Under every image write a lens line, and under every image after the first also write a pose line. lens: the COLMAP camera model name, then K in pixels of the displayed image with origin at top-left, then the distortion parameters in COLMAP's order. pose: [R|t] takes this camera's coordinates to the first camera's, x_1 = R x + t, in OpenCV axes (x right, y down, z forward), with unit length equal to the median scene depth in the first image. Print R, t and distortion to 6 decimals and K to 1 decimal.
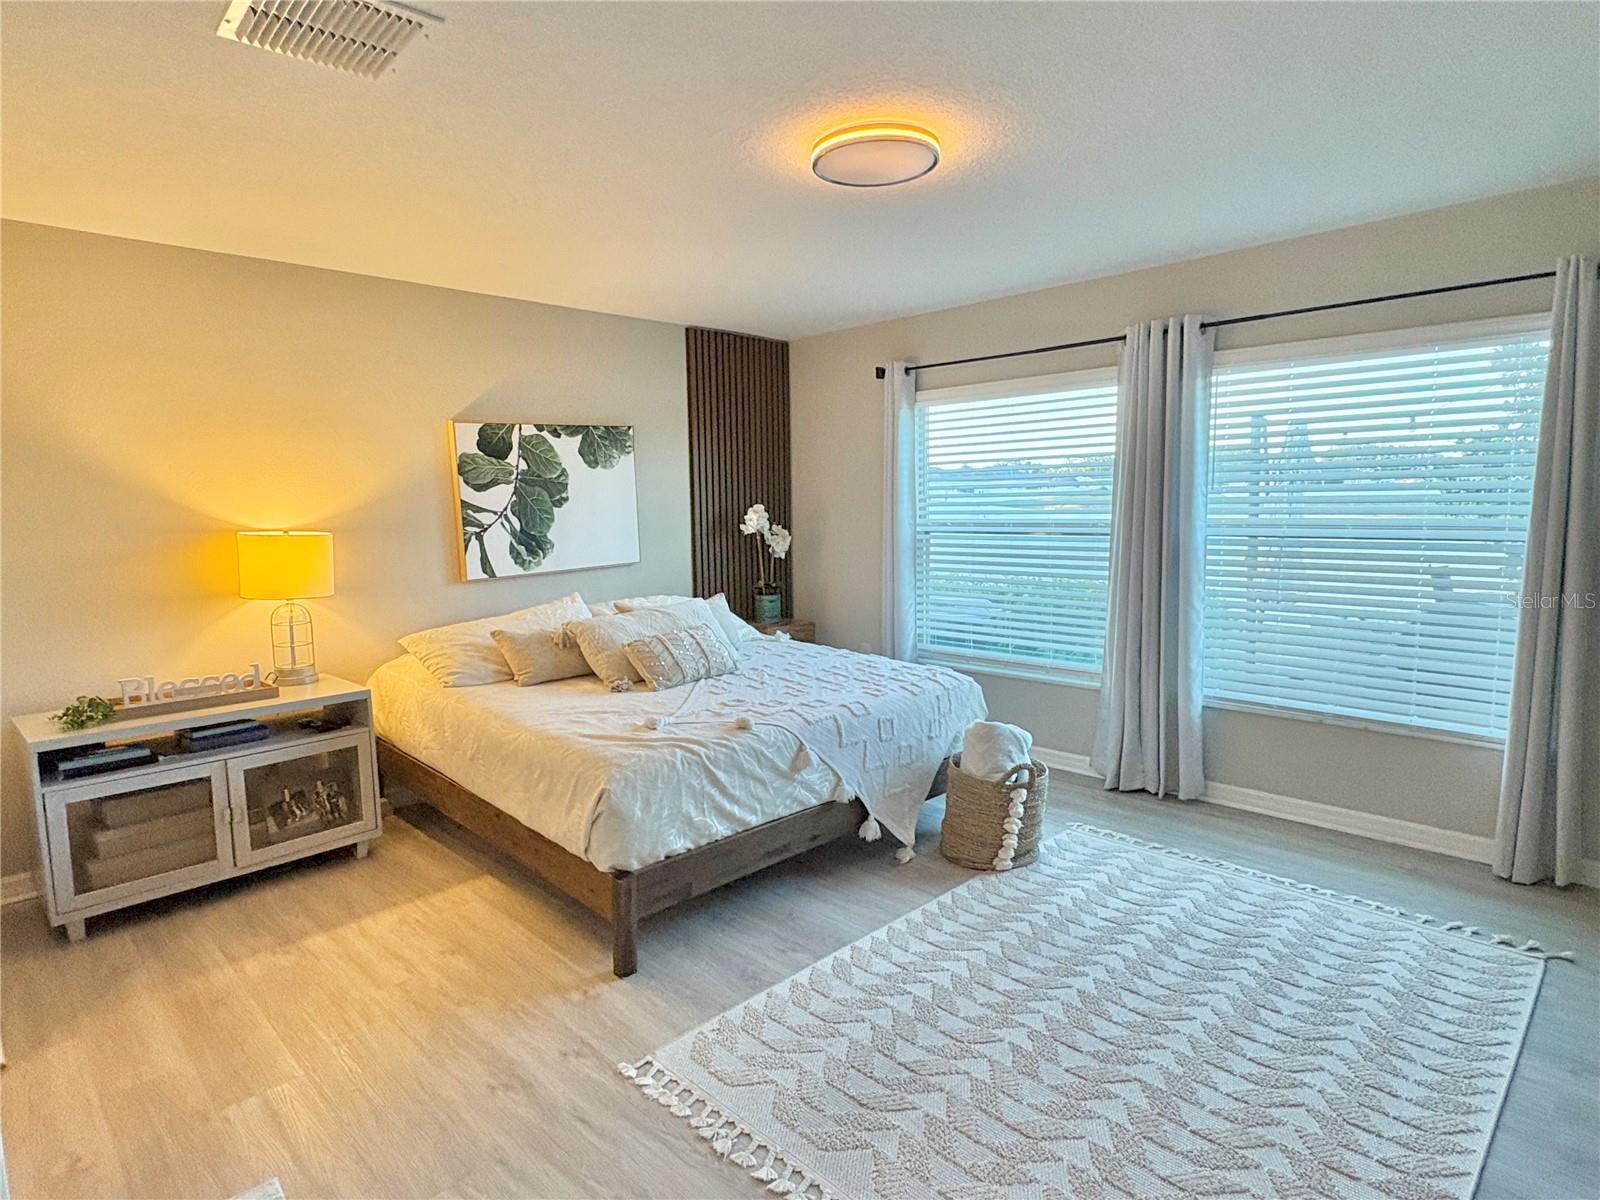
lens RADIAL K [[879.4, 0, 800.0], [0, 879.4, 600.0], [0, 0, 1]] dist [-0.001342, 0.000469]
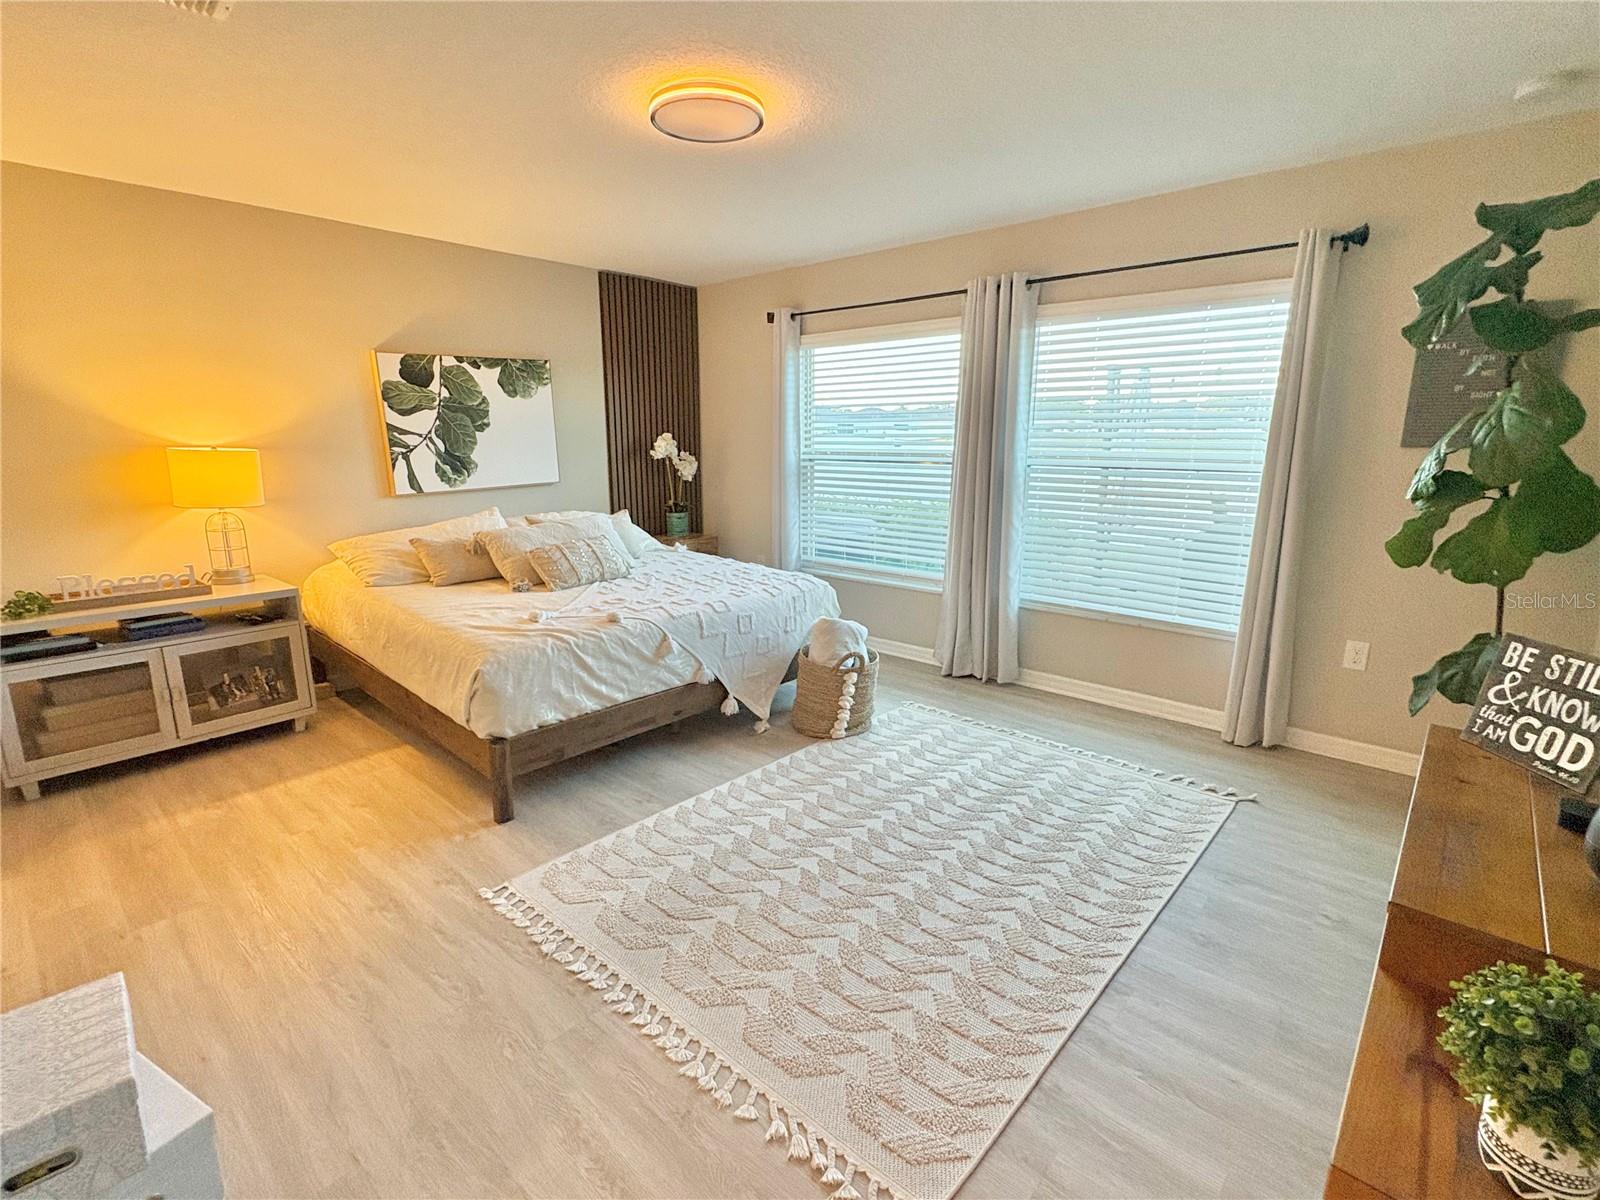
lens RADIAL K [[753.3, 0, 800.0], [0, 753.3, 600.0], [0, 0, 1]] dist [-0.001999, 0.000012]
pose [[0.998278, 0.005663, 0.058385, 0.116879], [-0.011598, 0.994735, 0.101825, 0.010061], [-0.057501, -0.102327, 0.993088, -0.017452]]
